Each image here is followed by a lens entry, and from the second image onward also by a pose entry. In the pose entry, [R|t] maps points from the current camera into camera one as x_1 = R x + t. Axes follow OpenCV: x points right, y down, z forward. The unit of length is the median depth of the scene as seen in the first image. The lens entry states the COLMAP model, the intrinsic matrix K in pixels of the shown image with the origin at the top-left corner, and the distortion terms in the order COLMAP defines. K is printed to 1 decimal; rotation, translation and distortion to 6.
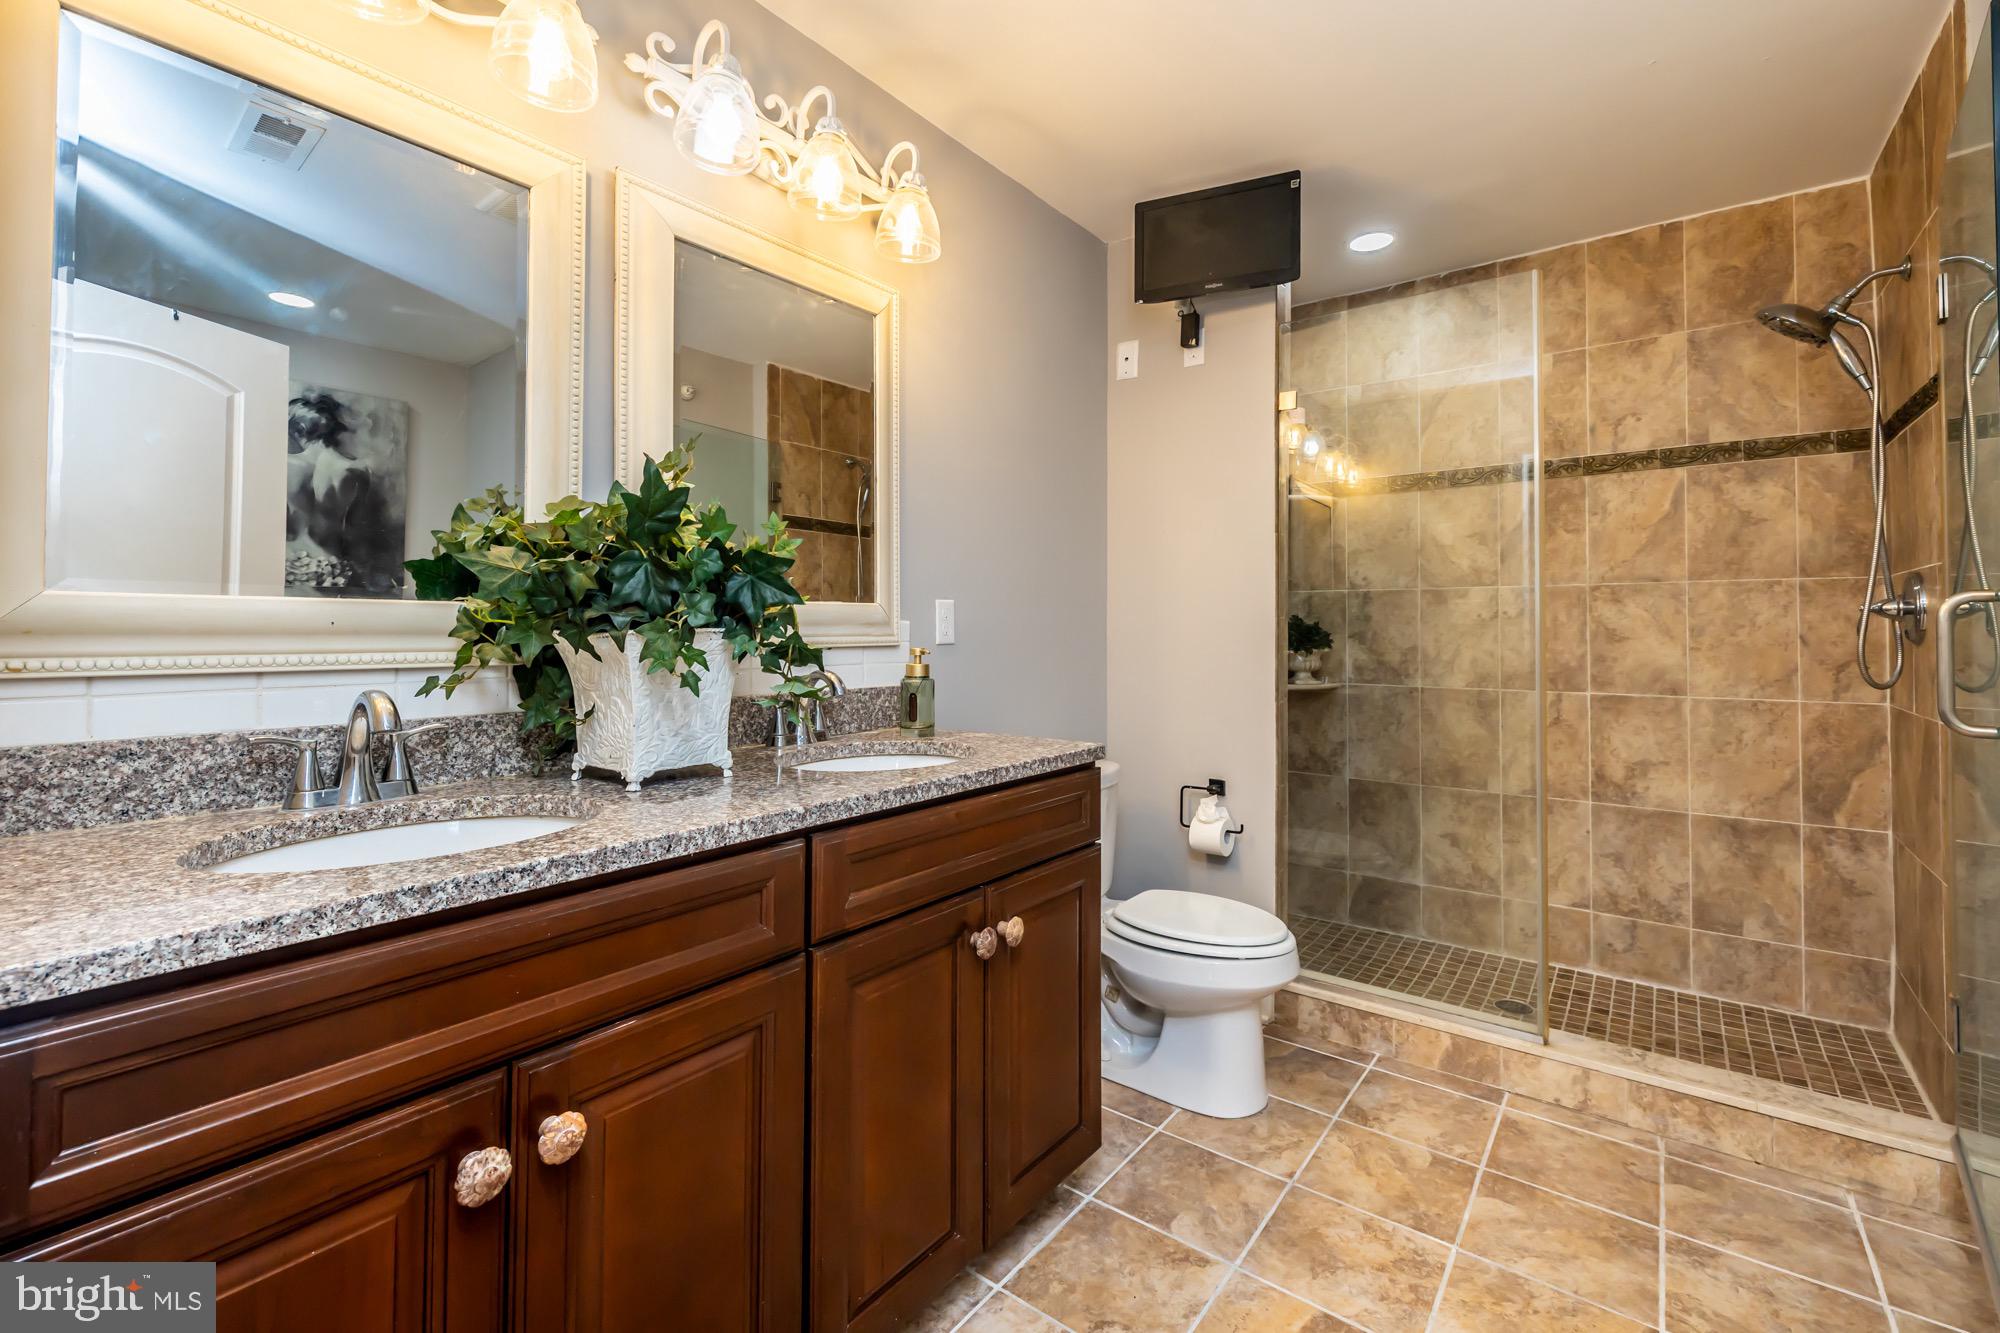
lens RADIAL K [[845.9, 0, 995.5], [0, 845.9, 615.8], [0, 0, 1]] dist [-0.002836, -0.000253]
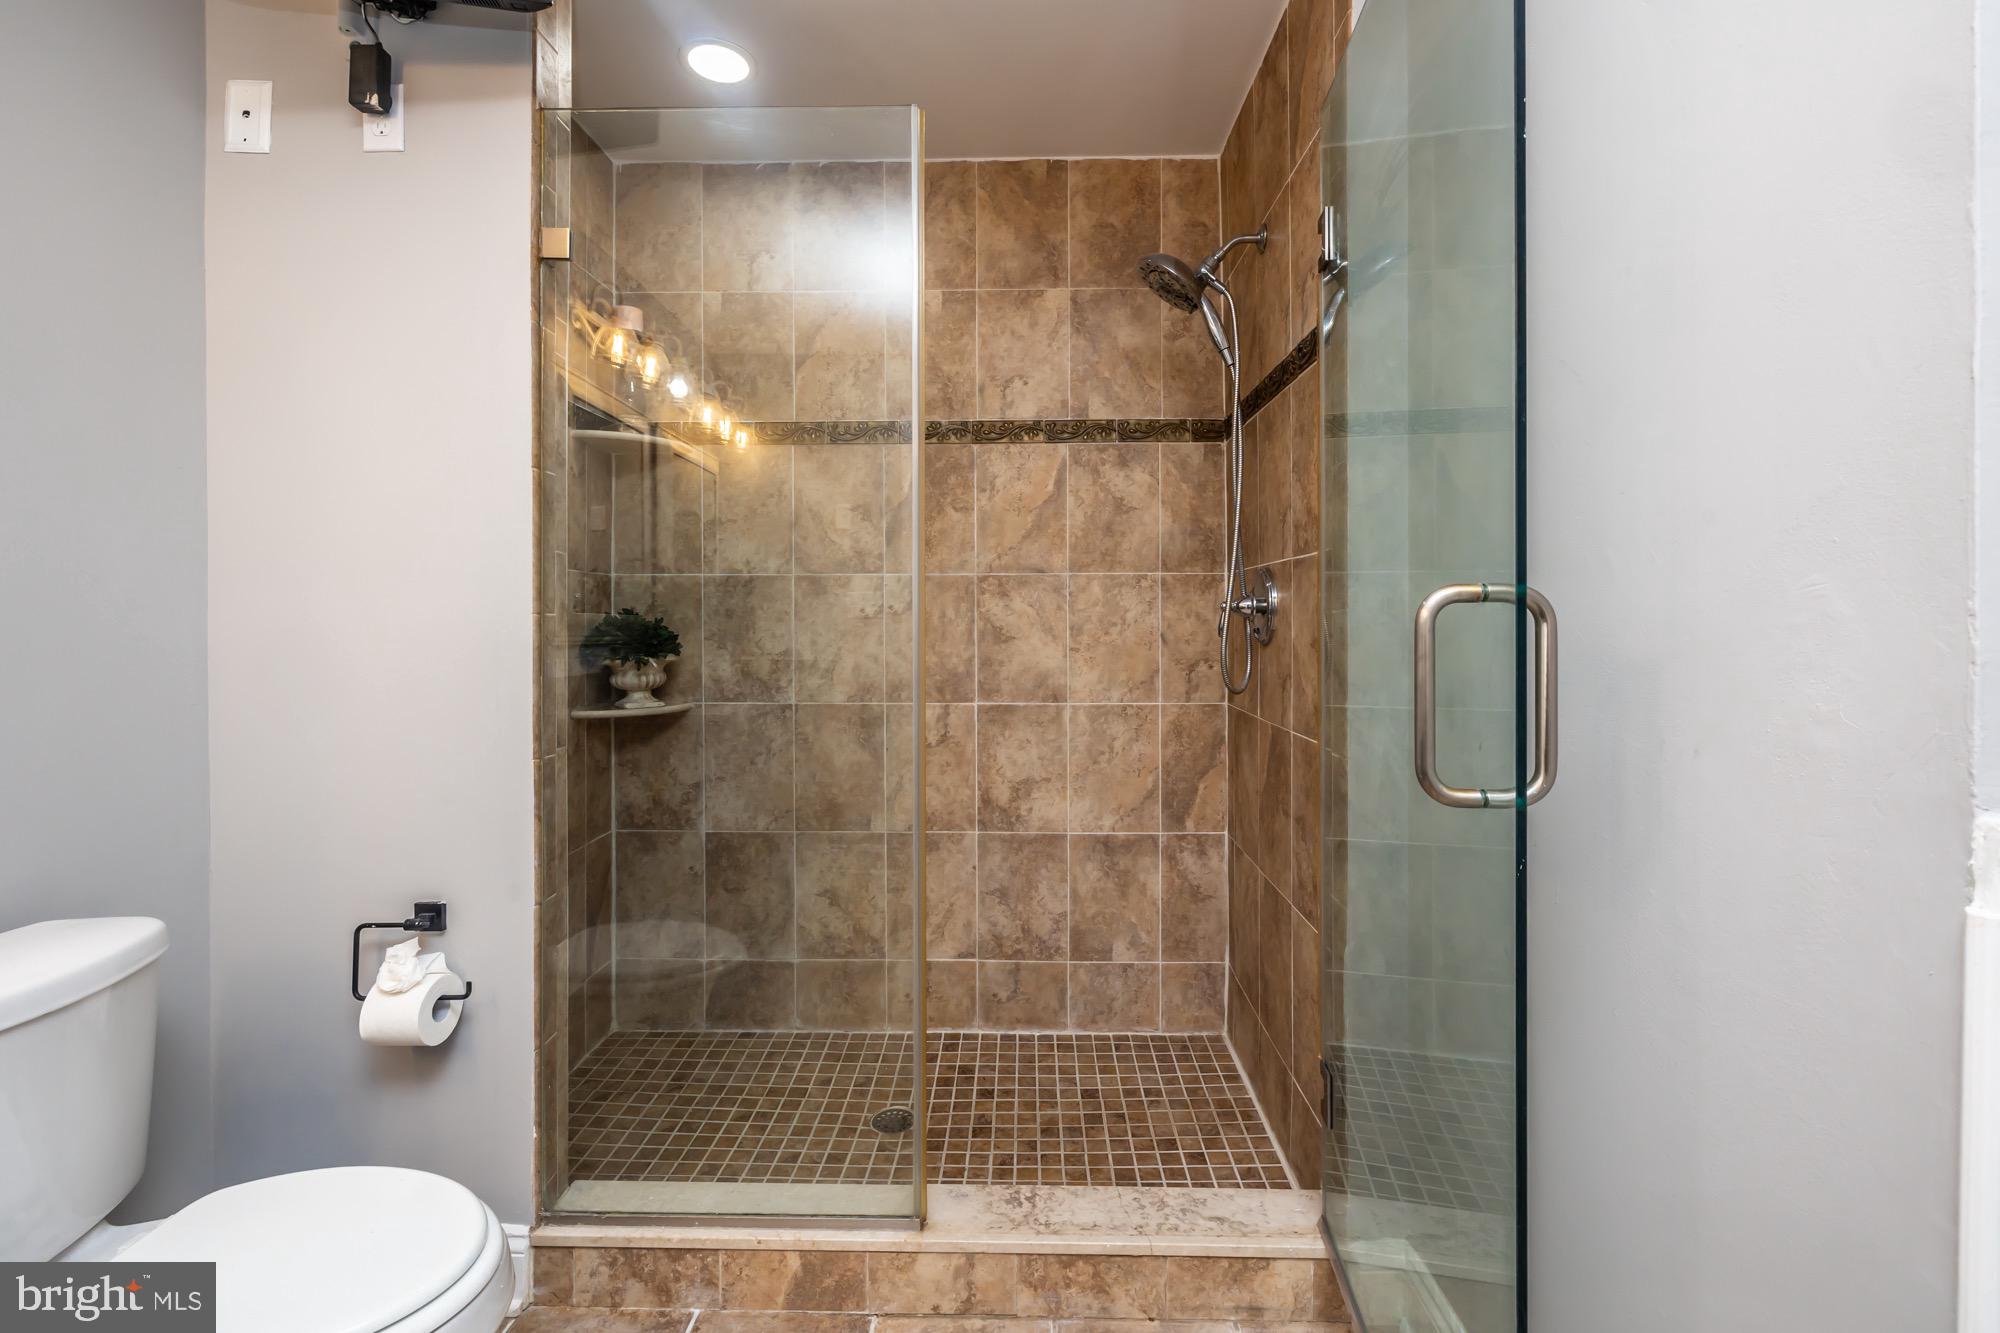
lens RADIAL K [[845.9, 0, 1007.6], [0, 845.9, 614.6], [0, 0, 1]] dist [-0.002836, -0.000253]
pose [[0.796725, -0.000684, 0.604342, 0.237461], [-0.006316, 0.999935, 0.009458, -0.005542], [-0.604310, -0.011352, 0.796669, 0.337619]]
